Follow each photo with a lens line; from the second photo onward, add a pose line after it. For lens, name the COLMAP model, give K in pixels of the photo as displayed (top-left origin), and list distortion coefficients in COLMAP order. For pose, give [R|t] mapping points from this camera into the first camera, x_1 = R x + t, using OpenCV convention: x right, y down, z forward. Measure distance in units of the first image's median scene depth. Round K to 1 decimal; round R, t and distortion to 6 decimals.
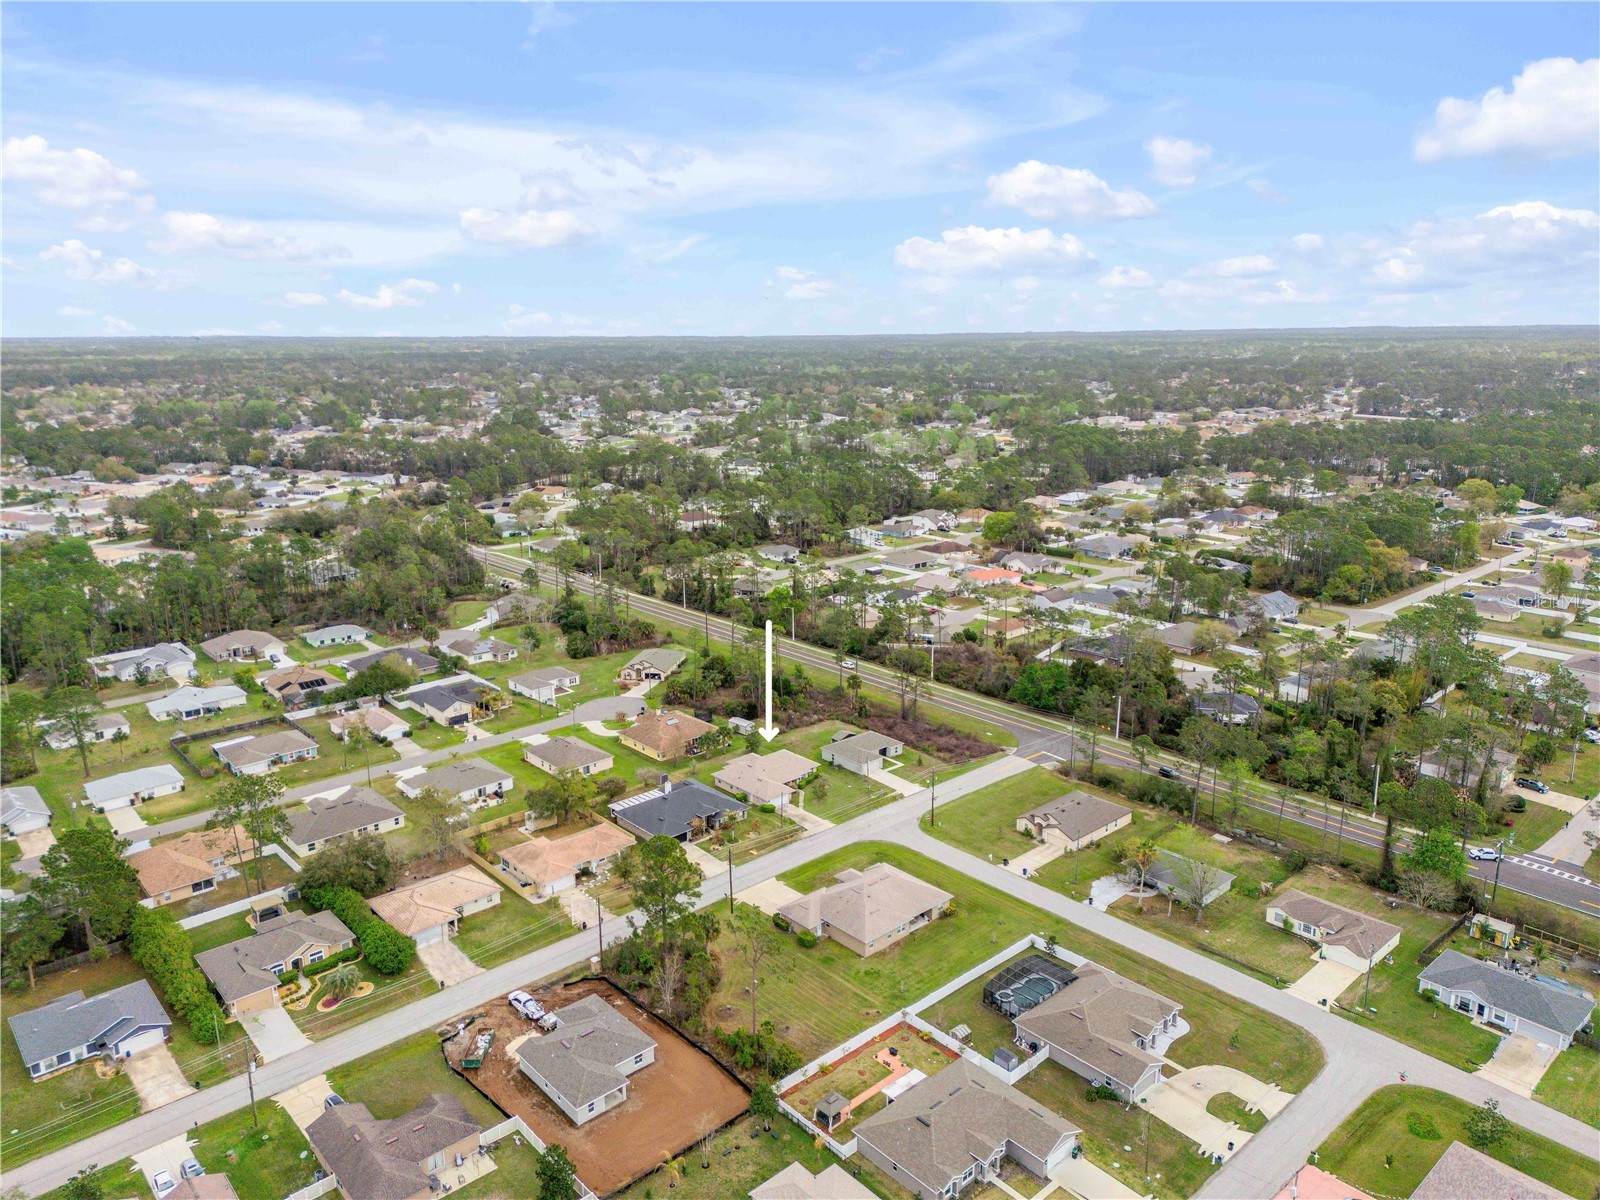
lens RADIAL K [[1114.3, 0, 800.0], [0, 1114.3, 600.0], [0, 0, 1]] dist [0.107636, -0.114550]
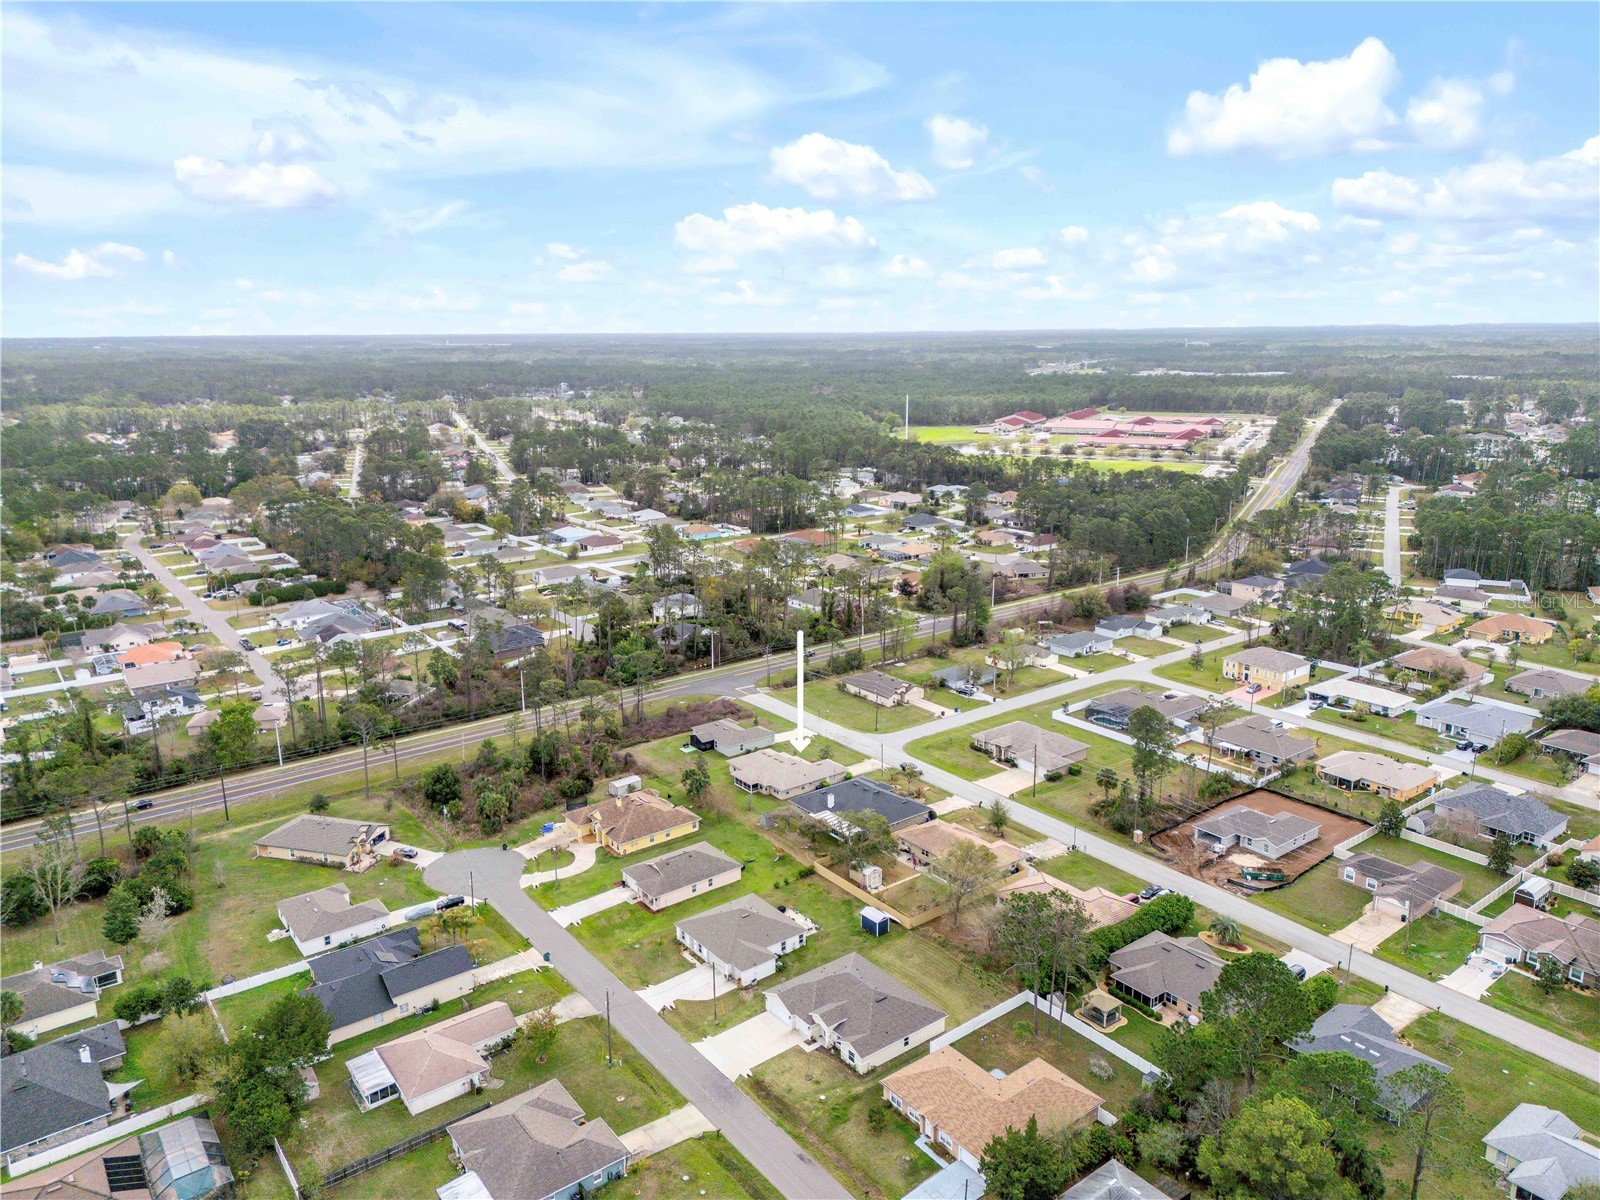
lens RADIAL K [[1114.3, 0, 800.0], [0, 1114.3, 600.0], [0, 0, 1]] dist [0.107636, -0.114550]
pose [[0.070493, -0.227875, 0.971135, -0.793763], [0.241743, 0.948438, 0.205001, -0.157890], [-0.967776, 0.220314, 0.121945, 0.673535]]
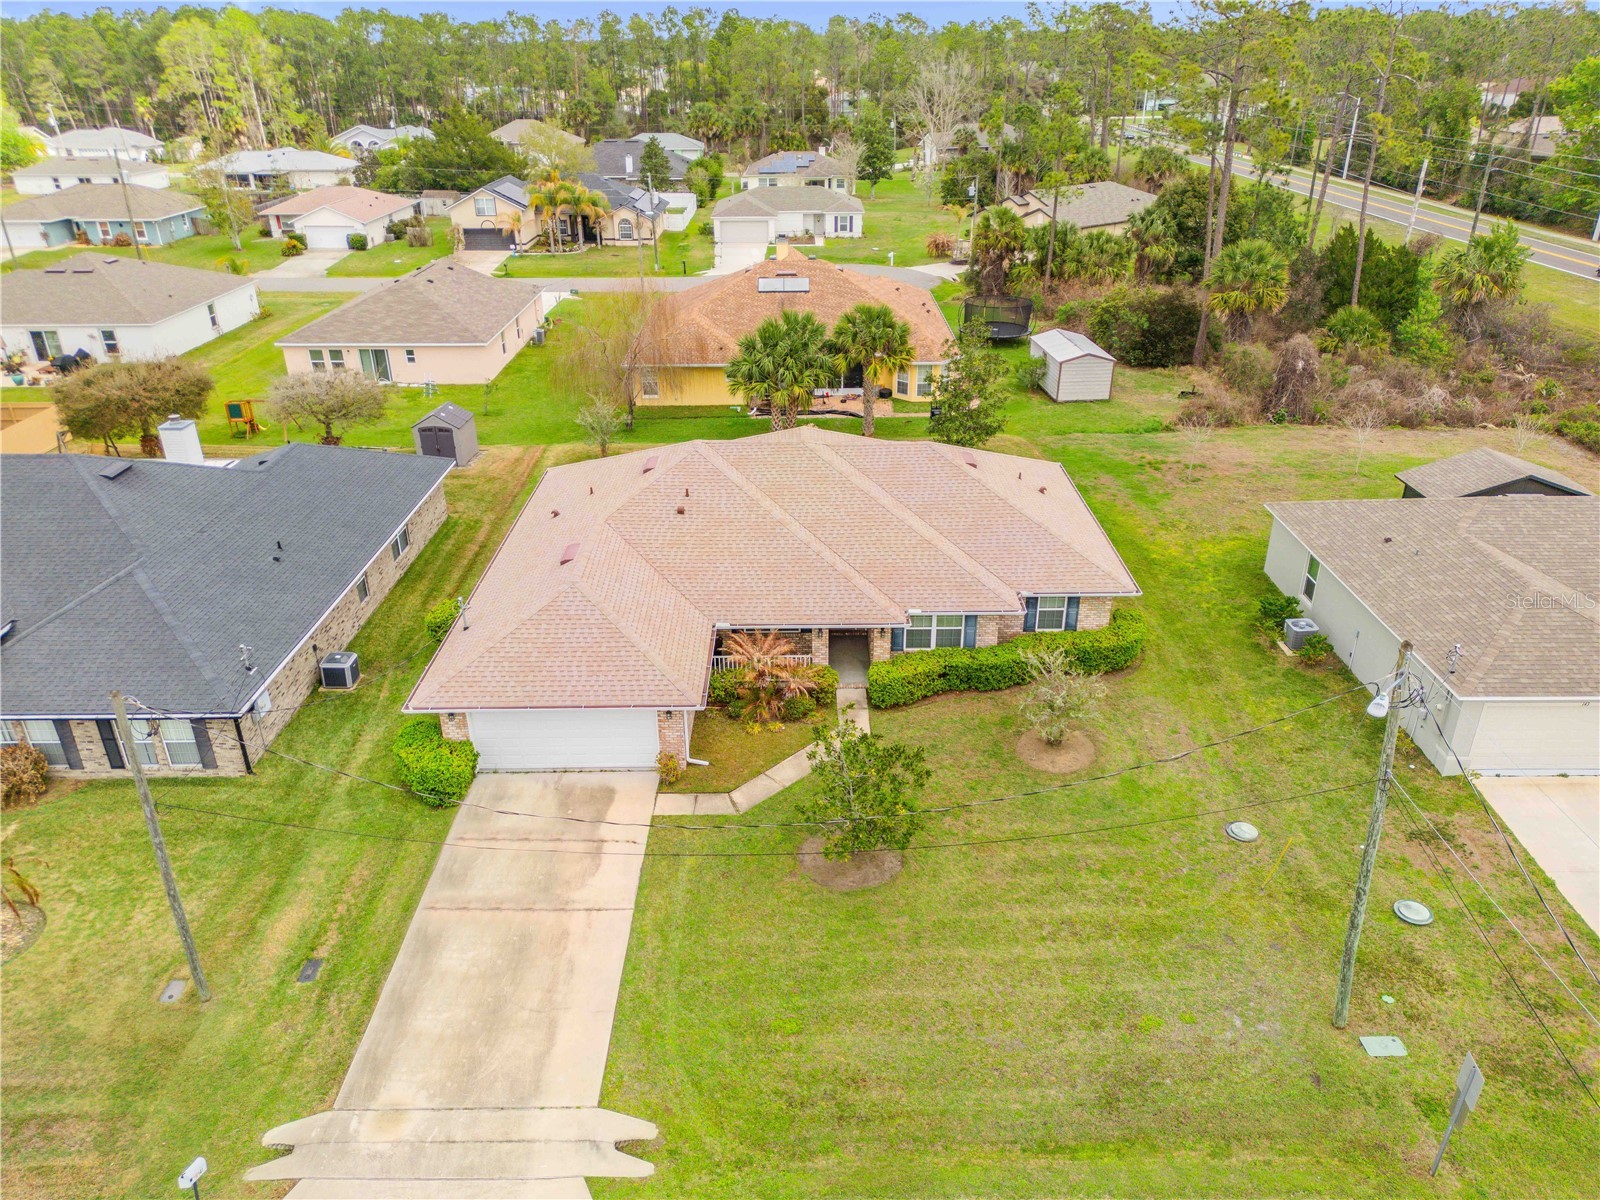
lens RADIAL K [[1120.1, 0, 800.0], [0, 1120.1, 600.0], [0, 0, 1]] dist [0.080432, -0.075660]
pose [[0.746524, 0.296269, -0.595757, 0.059917], [-0.158246, 0.948759, 0.273524, 0.095299], [0.646266, -0.109916, 0.755155, 0.713541]]
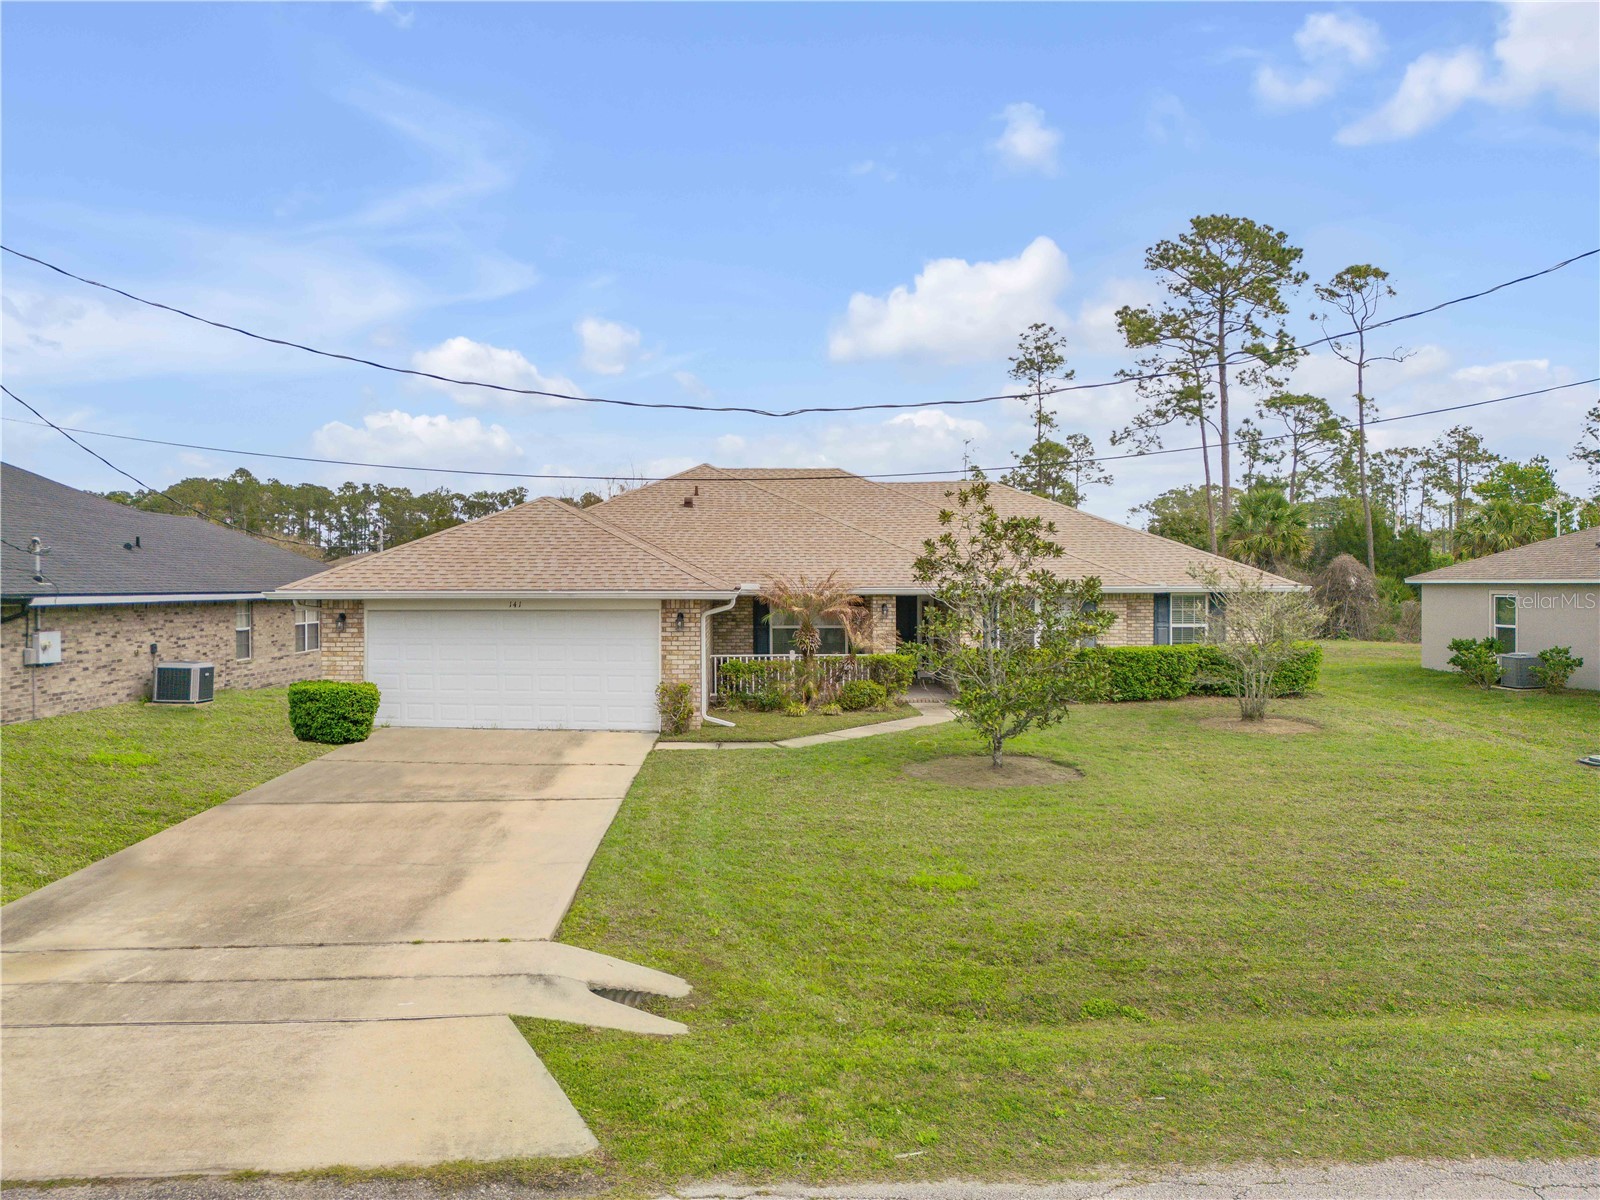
lens RADIAL K [[1114.3, 0, 800.0], [0, 1114.3, 600.0], [0, 0, 1]] dist [0.107636, -0.114550]
pose [[0.771430, 0.015243, -0.636132, 0.041087], [-0.155774, 0.973818, -0.165570, 0.143531], [0.616952, 0.226818, 0.753607, 0.735613]]
